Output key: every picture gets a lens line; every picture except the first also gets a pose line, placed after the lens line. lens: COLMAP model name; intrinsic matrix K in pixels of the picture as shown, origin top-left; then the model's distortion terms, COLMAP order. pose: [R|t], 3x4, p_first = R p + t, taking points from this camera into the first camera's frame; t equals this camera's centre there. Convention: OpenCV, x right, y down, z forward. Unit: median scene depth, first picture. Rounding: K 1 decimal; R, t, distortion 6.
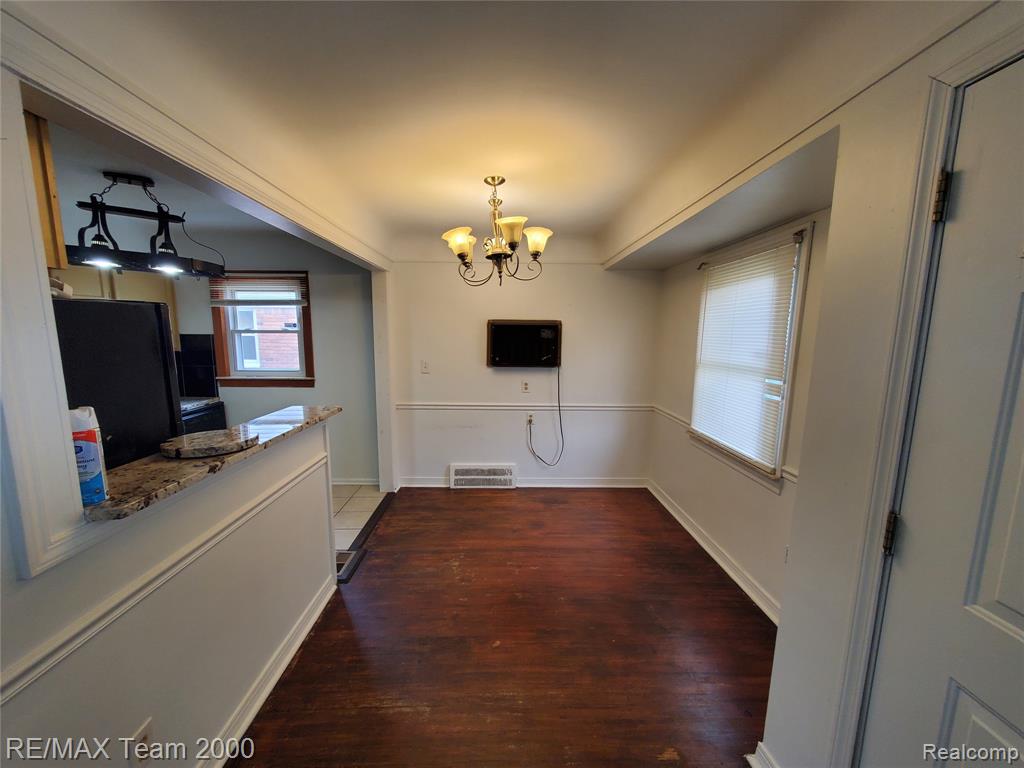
lens RADIAL K [[402.6, 0, 510.5], [0, 402.6, 389.1], [0, 0, 1]] dist [-0.020110, -0.000326]
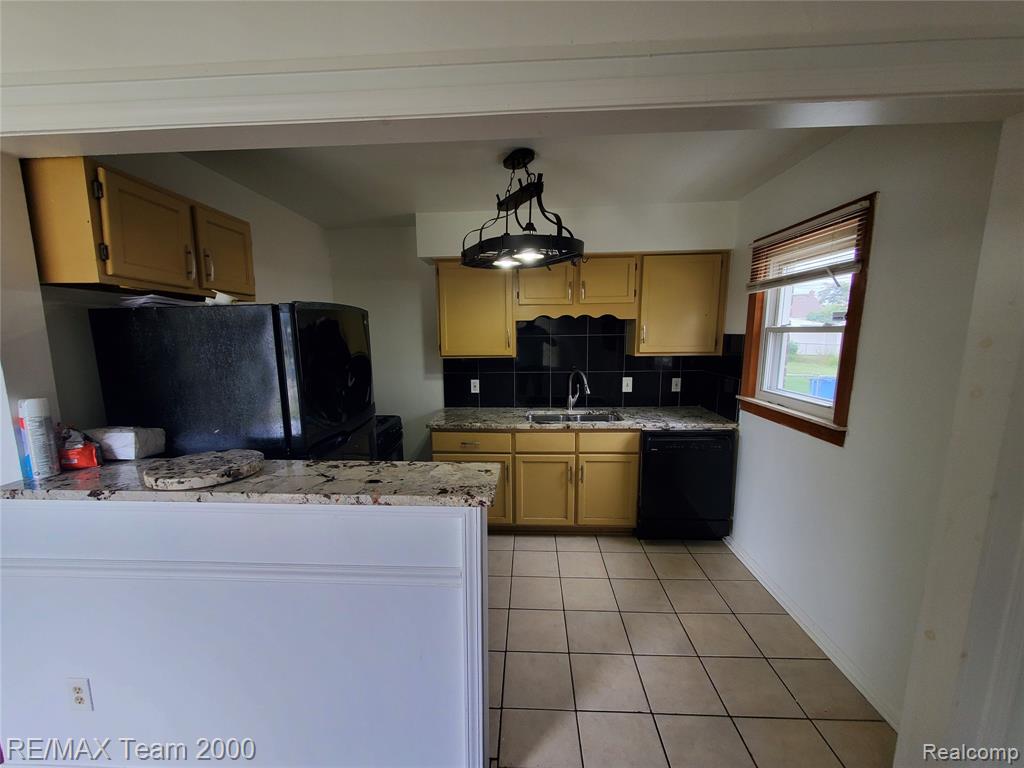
lens RADIAL K [[411.4, 0, 506.2], [0, 411.4, 390.9], [0, 0, 1]] dist [0.006599, -0.000561]
pose [[-0.084526, 0.137233, -0.986926, 0.010660], [-0.131600, 0.980256, 0.147576, -0.089894], [0.987693, 0.142354, -0.064798, 0.637420]]
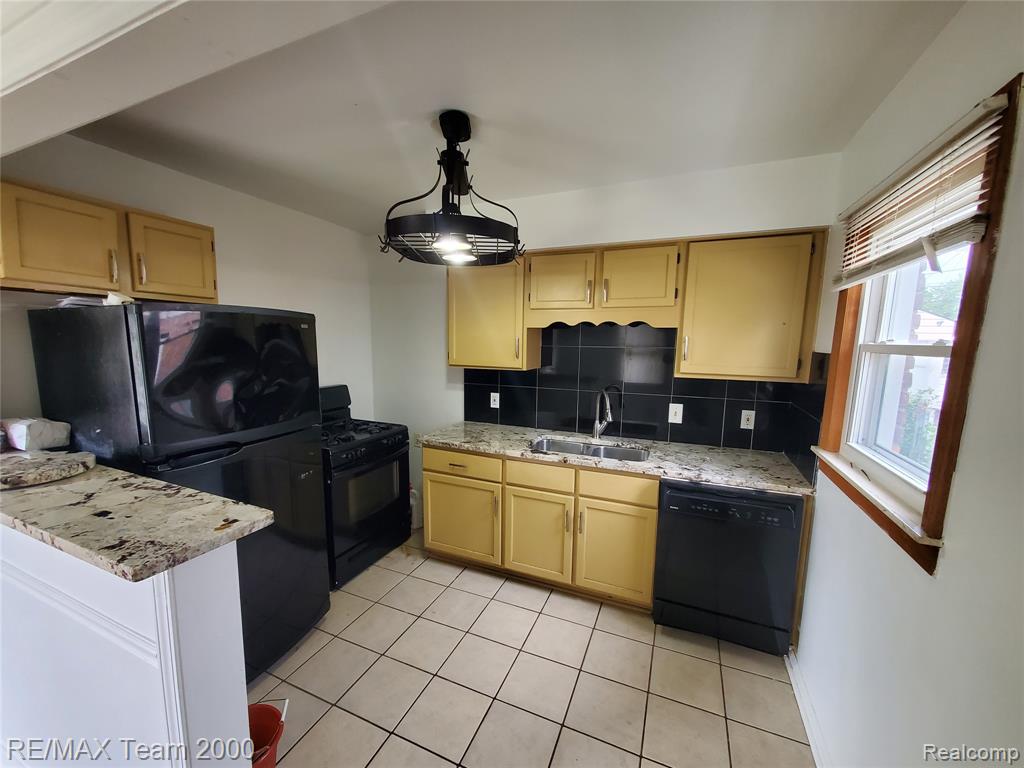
lens RADIAL K [[411.4, 0, 507.4], [0, 411.4, 392.2], [0, 0, 1]] dist [0.006599, -0.000561]
pose [[-0.425406, 0.105878, -0.898788, -0.163940], [-0.144618, 0.972418, 0.183001, -0.124453], [0.893373, 0.207831, -0.398360, 0.850429]]
